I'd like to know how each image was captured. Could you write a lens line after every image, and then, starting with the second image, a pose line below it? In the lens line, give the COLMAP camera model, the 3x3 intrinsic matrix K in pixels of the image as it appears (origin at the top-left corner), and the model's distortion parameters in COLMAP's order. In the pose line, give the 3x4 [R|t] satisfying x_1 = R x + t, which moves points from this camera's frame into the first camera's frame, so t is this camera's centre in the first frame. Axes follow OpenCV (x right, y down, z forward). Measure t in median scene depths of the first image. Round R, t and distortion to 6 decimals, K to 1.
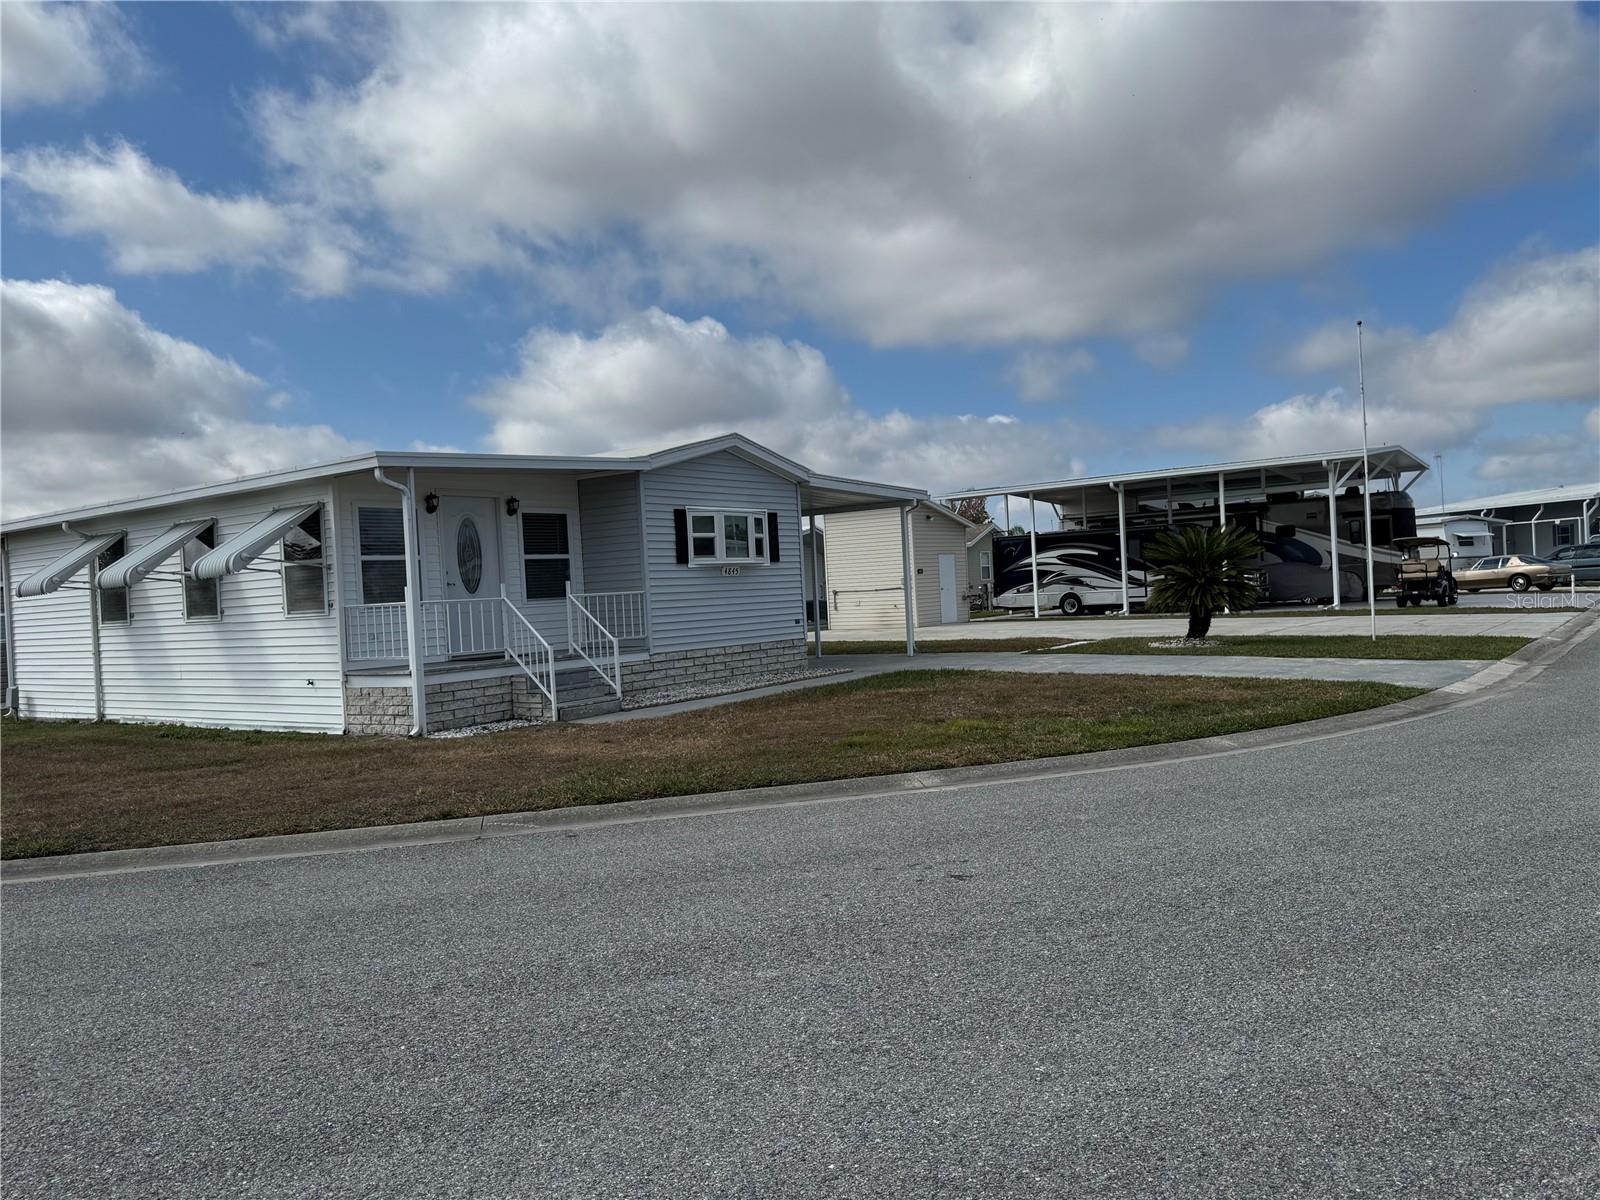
lens RADIAL K [[1173.7, 0, 800.0], [0, 1173.7, 600.0], [0, 0, 1]] dist [0.046097, -0.004605]
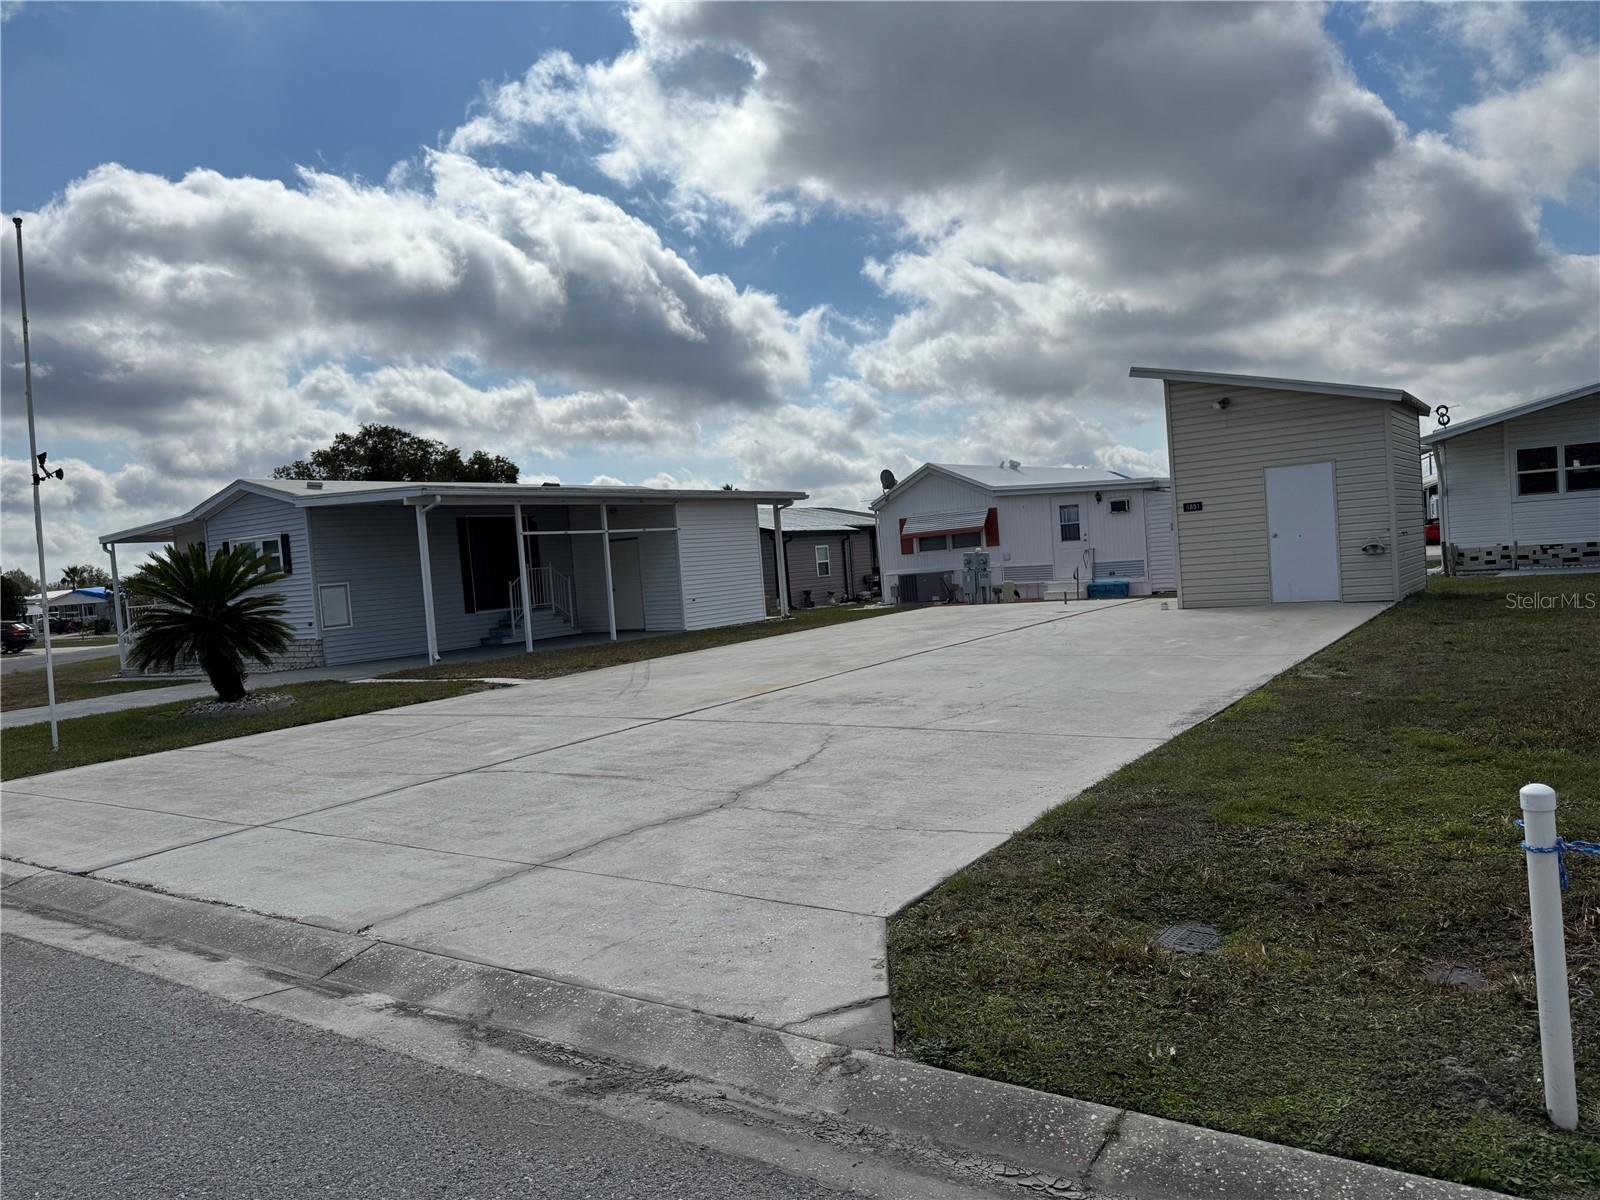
lens RADIAL K [[1114.3, 0, 800.0], [0, 1114.3, 600.0], [0, 0, 1]] dist [0.072913, -0.105486]
pose [[0.028453, 0.085275, -0.995951, 0.535187], [0.066193, 0.994007, 0.086999, -0.033481], [0.997401, -0.068400, 0.022638, 0.683759]]
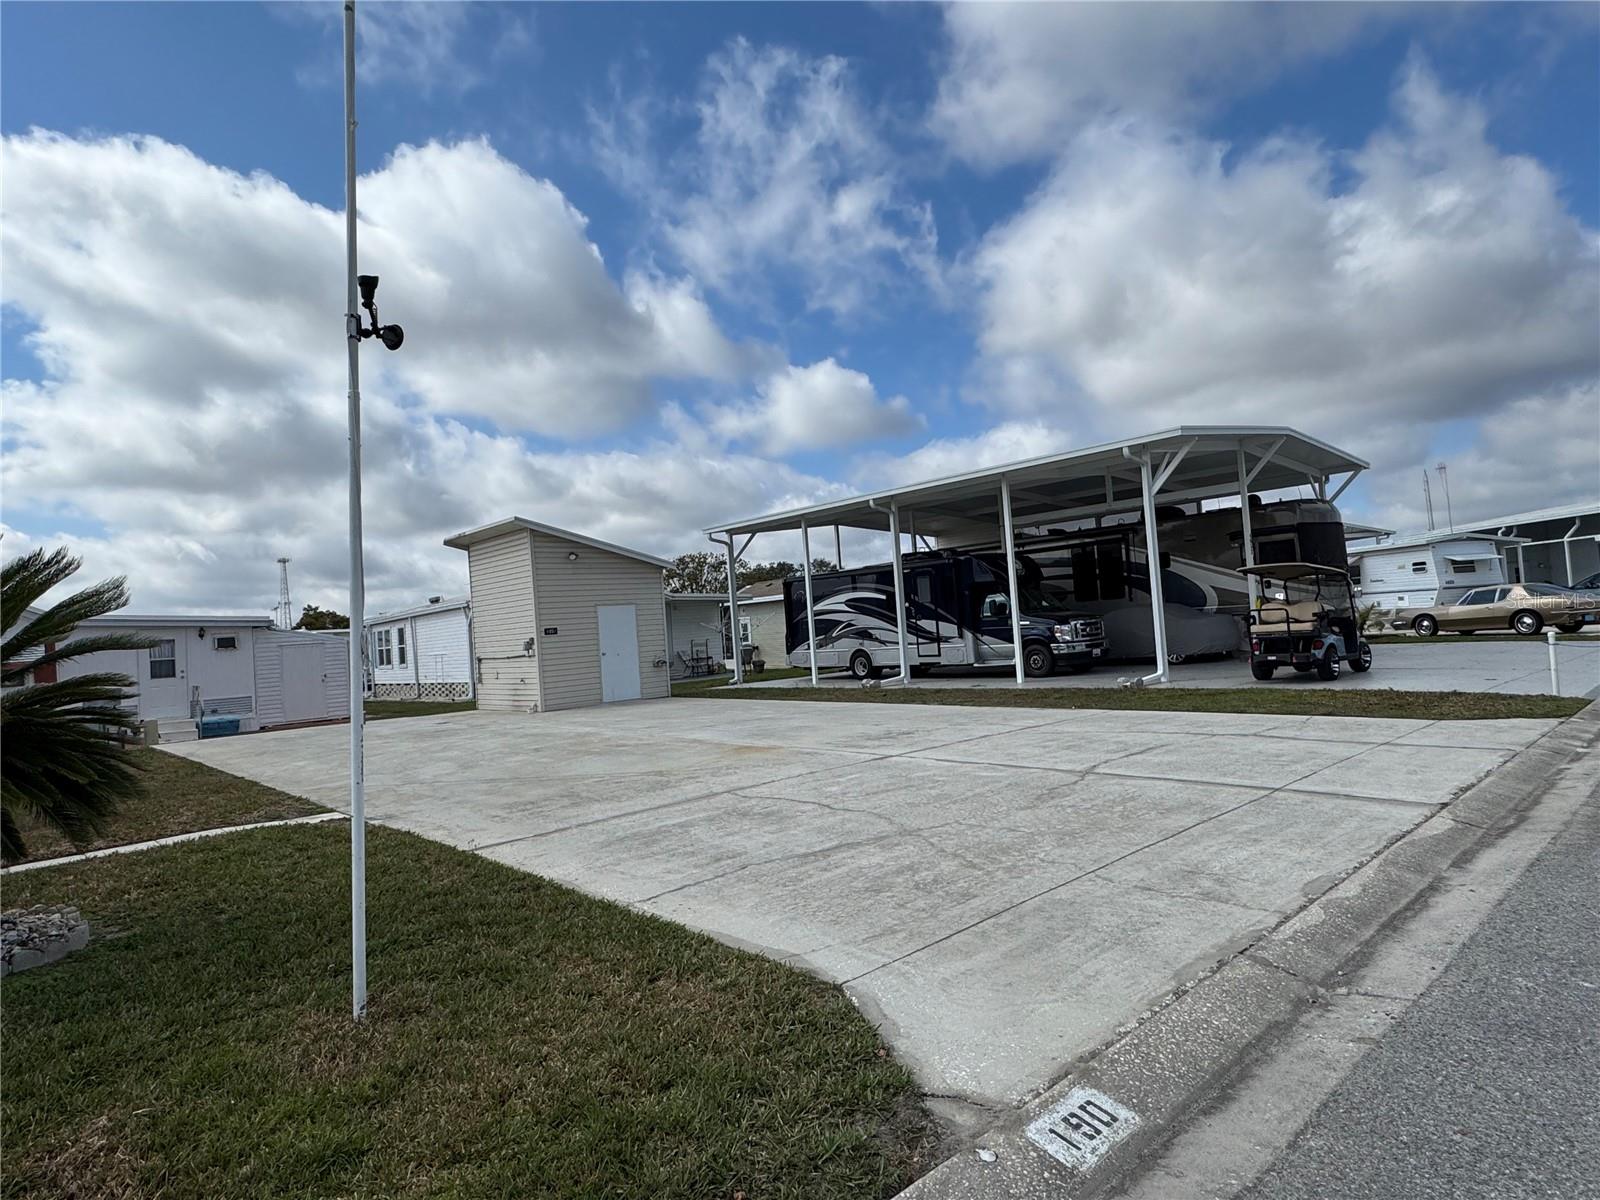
lens RADIAL K [[915.6, 0, 800.0], [0, 915.6, 600.0], [0, 0, 1]] dist [0.010996, 0.002225]
pose [[0.983696, -0.023150, -0.178341, 0.298183], [0.017711, 0.999330, -0.032030, -0.019793], [0.178963, 0.028349, 0.983447, 0.409136]]
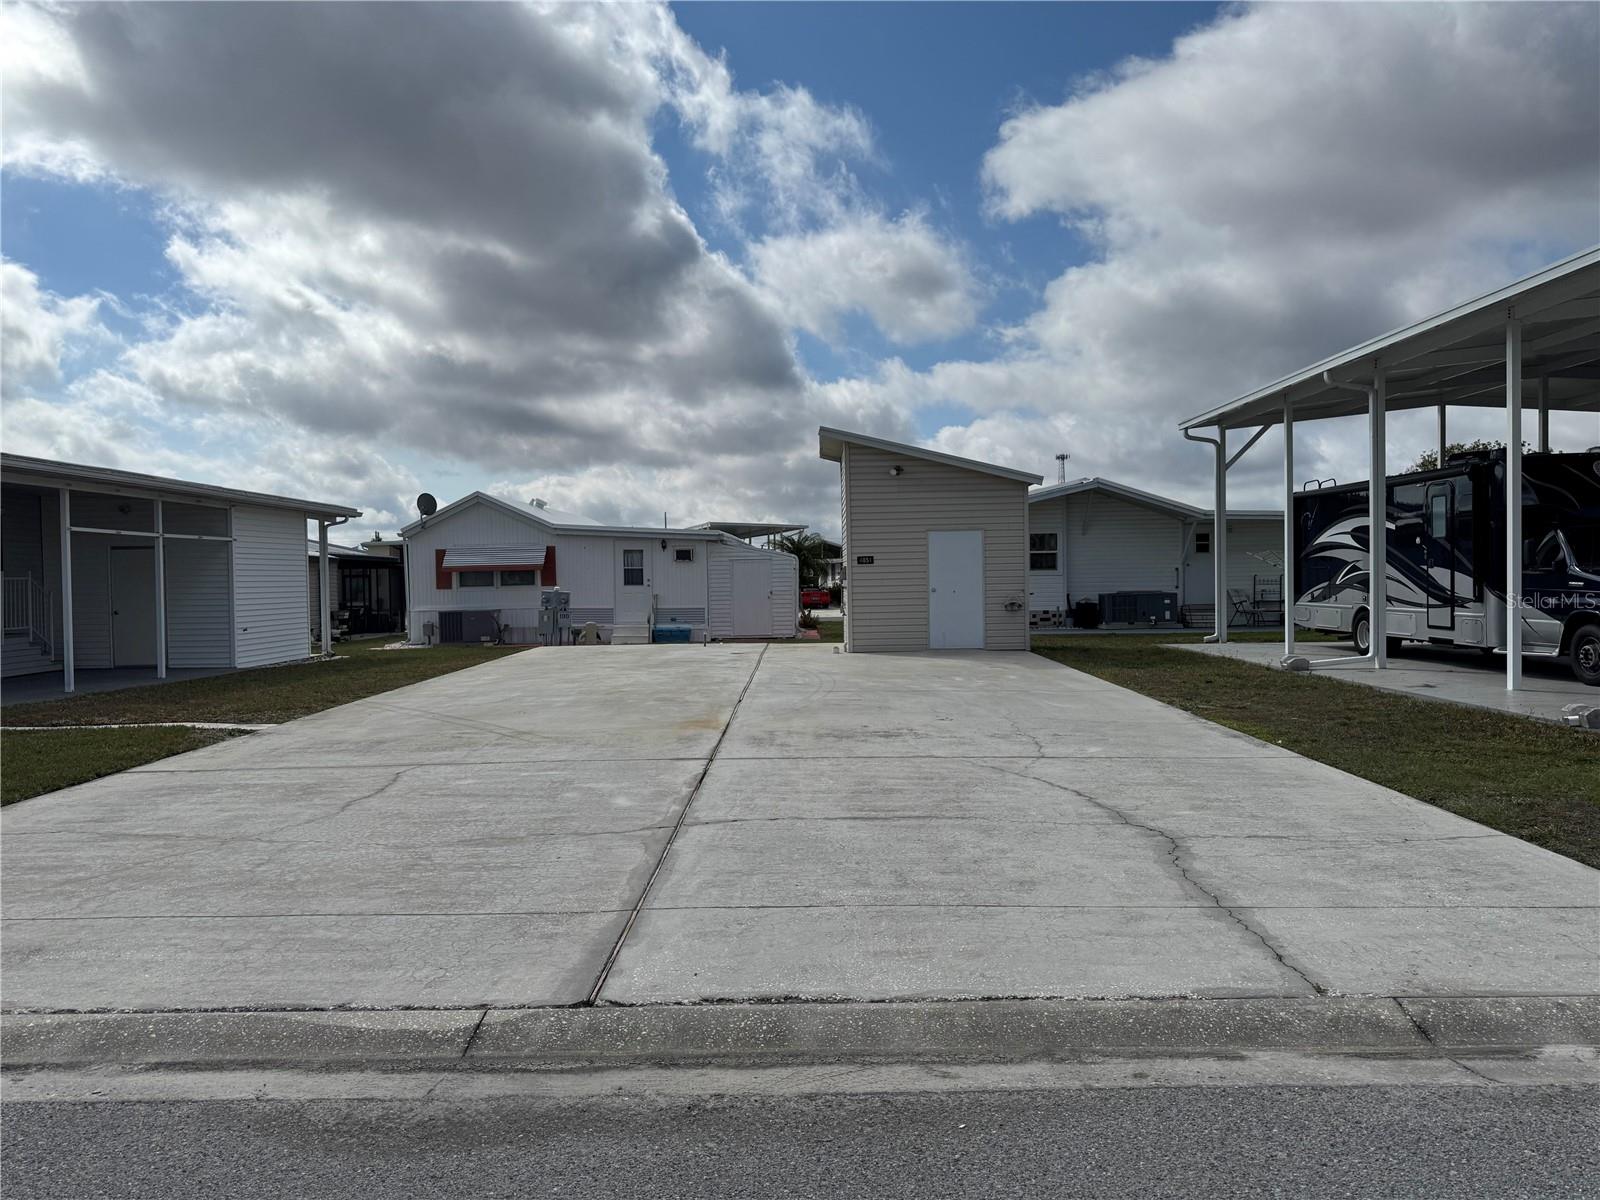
lens RADIAL K [[1115.8, 0, 800.0], [0, 1115.8, 600.0], [0, 0, 1]] dist [0.089271, -0.095737]
pose [[0.592381, 0.057527, -0.803601, 0.466652], [-0.021875, 0.998228, 0.055334, -0.030010], [0.805361, -0.015200, 0.592590, 0.538060]]
